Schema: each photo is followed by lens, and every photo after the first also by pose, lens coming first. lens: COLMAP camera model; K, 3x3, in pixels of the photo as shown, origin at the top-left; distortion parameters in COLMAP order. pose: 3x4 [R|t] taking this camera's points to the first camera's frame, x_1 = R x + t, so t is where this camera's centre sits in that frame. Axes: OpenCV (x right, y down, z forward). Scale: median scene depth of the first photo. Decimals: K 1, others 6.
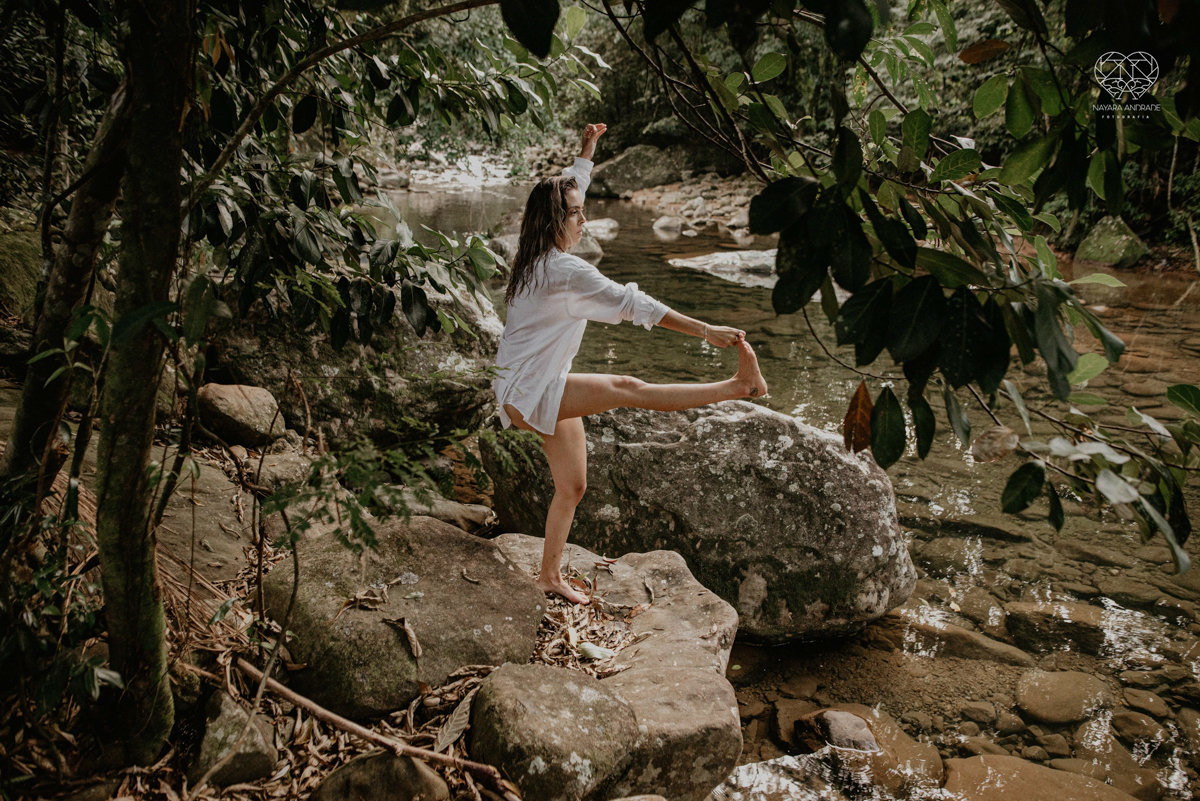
lens RADIAL K [[878.4, 0, 600.0], [0, 878.4, 400.5], [0, 0, 1]] dist [-0.001784, -0.000187]
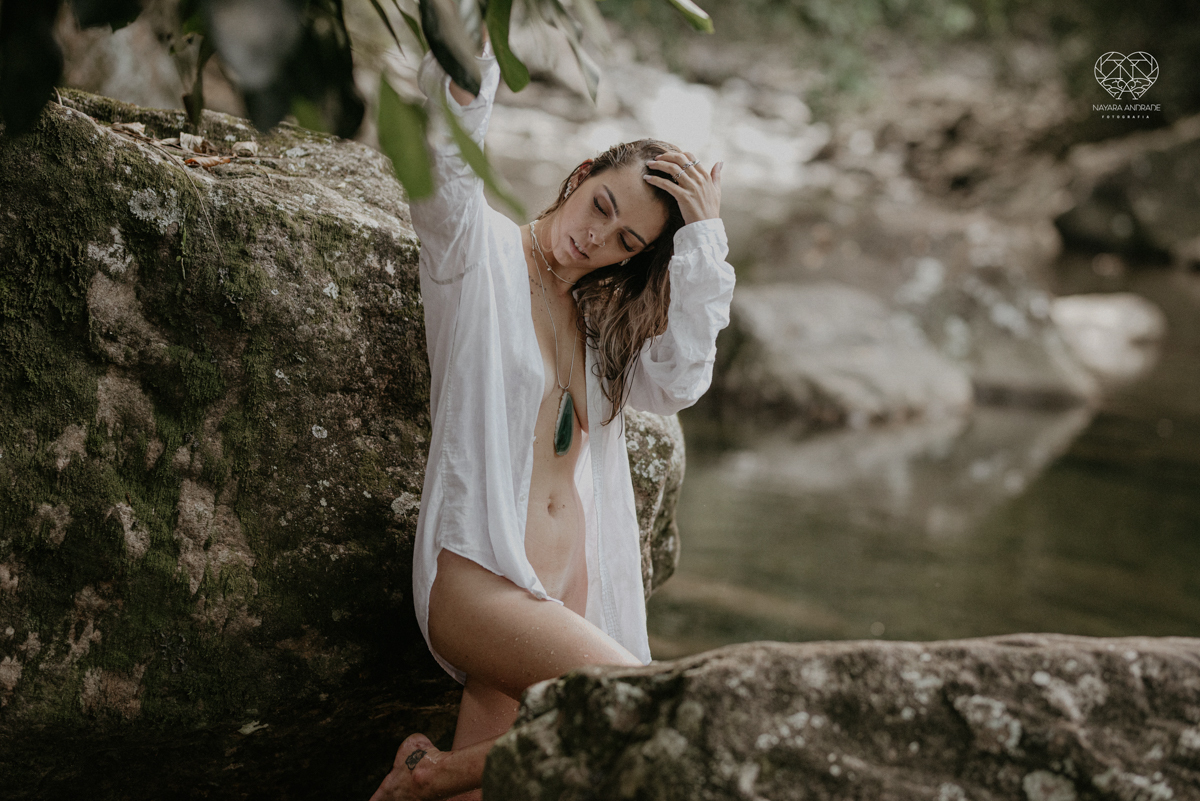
lens RADIAL K [[2988.0, 0, 600.0], [0, 2988.0, 400.5], [0, 0, 1]] dist [0.029992, -0.153500]
pose [[0.979790, 0.118909, -0.160846, 0.000880], [-0.146047, 0.974726, -0.169057, 0.009230], [0.136678, 0.189131, 0.972393, 0.024901]]
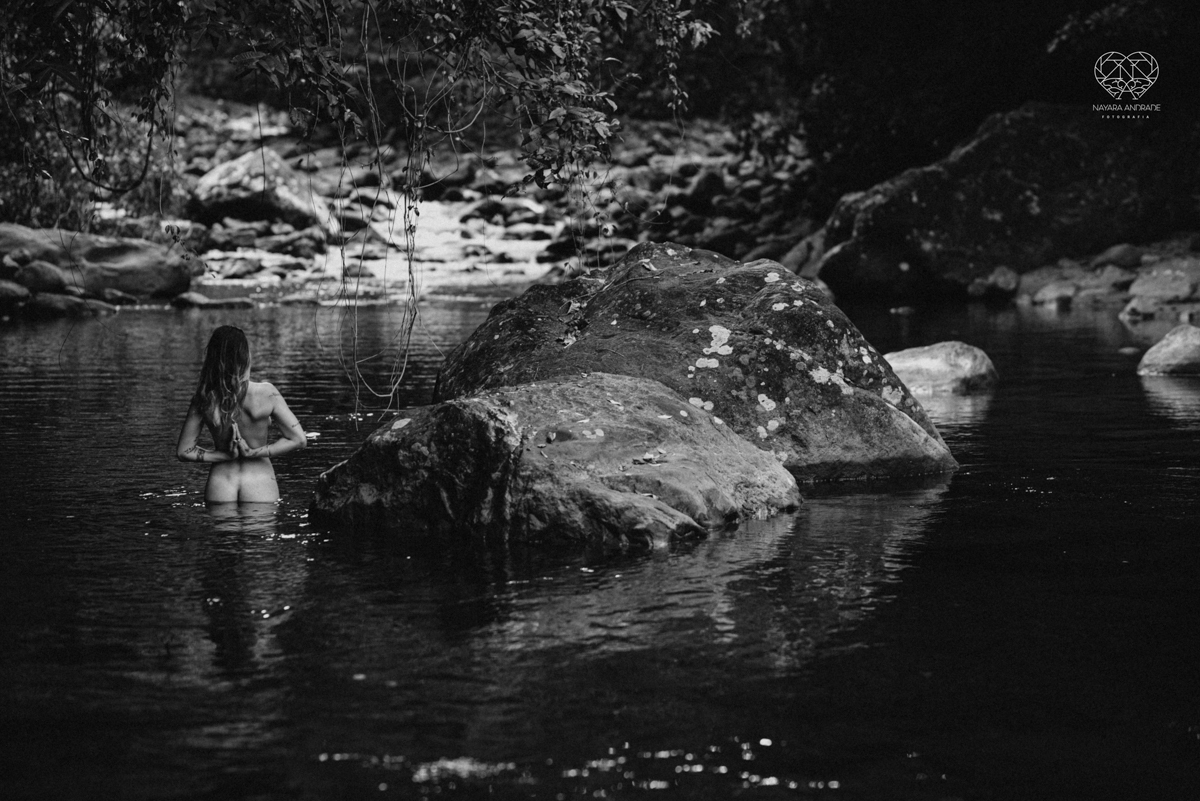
lens RADIAL K [[2988.0, 0, 600.0], [0, 2988.0, 400.5], [0, 0, 1]] dist [0.029992, -0.153500]
pose [[0.995299, -0.037850, -0.089144, -0.008855], [0.018118, 0.976986, -0.212533, -0.013114], [0.095137, 0.209919, 0.973079, 0.133638]]
